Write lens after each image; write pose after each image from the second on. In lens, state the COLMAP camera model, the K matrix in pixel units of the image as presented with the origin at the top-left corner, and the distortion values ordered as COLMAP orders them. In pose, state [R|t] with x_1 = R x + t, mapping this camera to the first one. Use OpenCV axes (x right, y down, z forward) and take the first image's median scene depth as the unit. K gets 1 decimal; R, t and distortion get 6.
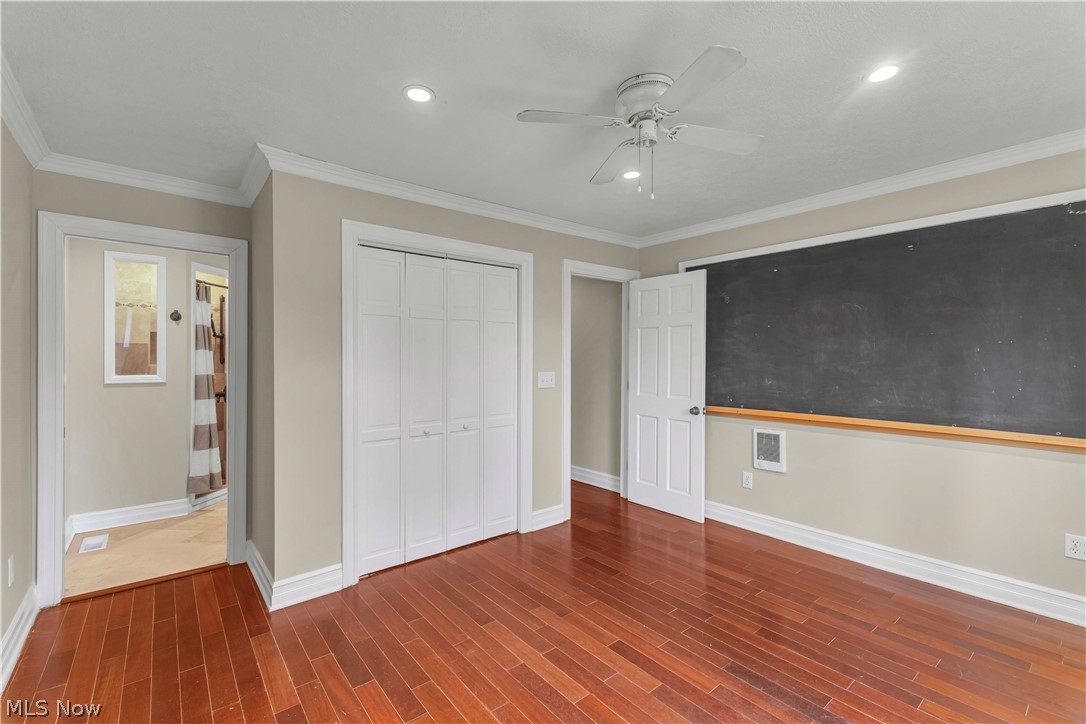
lens RADIAL K [[467.2, 0, 541.6], [0, 467.2, 377.6], [0, 0, 1]] dist [0.014640, -0.000398]
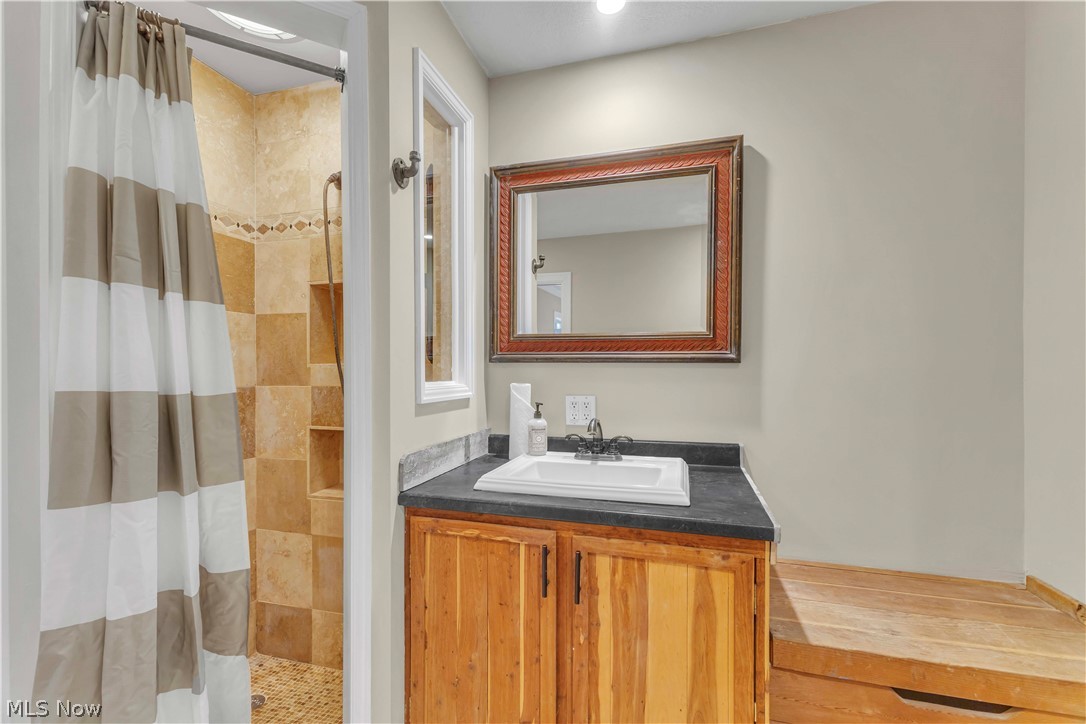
lens RADIAL K [[467.2, 0, 541.6], [0, 467.2, 377.6], [0, 0, 1]] dist [0.014640, -0.000398]
pose [[0.566788, 0.007020, -0.823834, -0.410228], [-0.023501, 0.999695, -0.007650, -0.016864], [0.823528, 0.023697, 0.566780, 1.063741]]
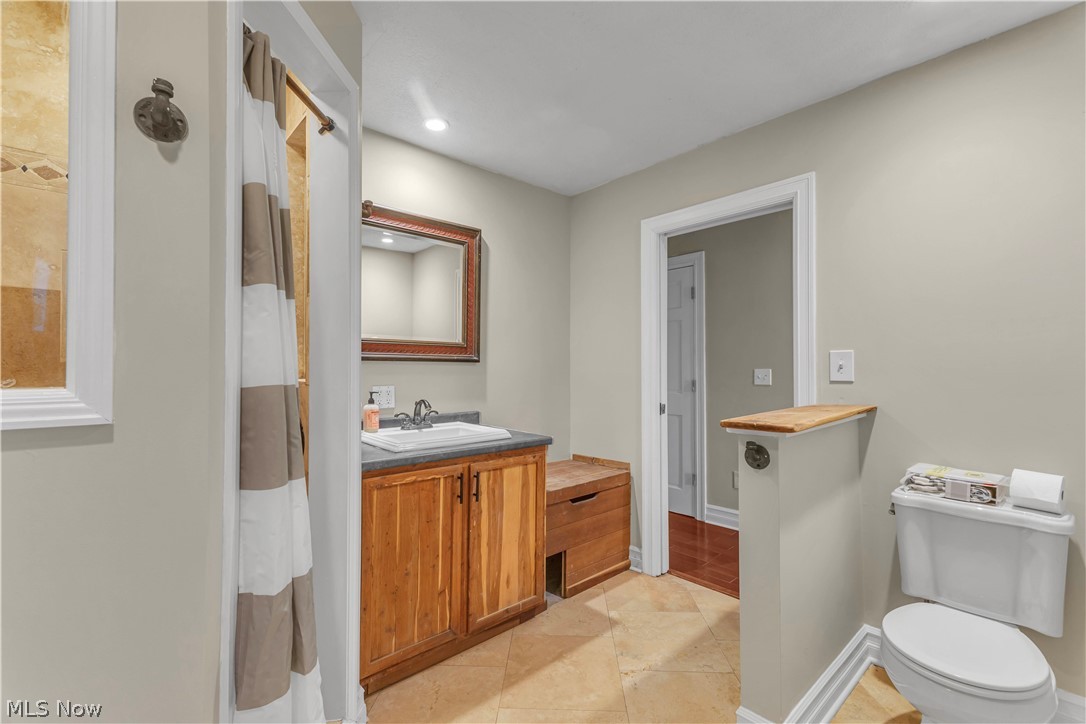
lens RADIAL K [[467.2, 0, 541.6], [0, 467.2, 377.6], [0, 0, 1]] dist [0.014640, -0.000398]
pose [[0.998835, -0.007452, 0.047681, -0.588904], [0.007970, 0.999911, -0.010676, -0.006560], [-0.047597, 0.011043, 0.998806, 0.745954]]
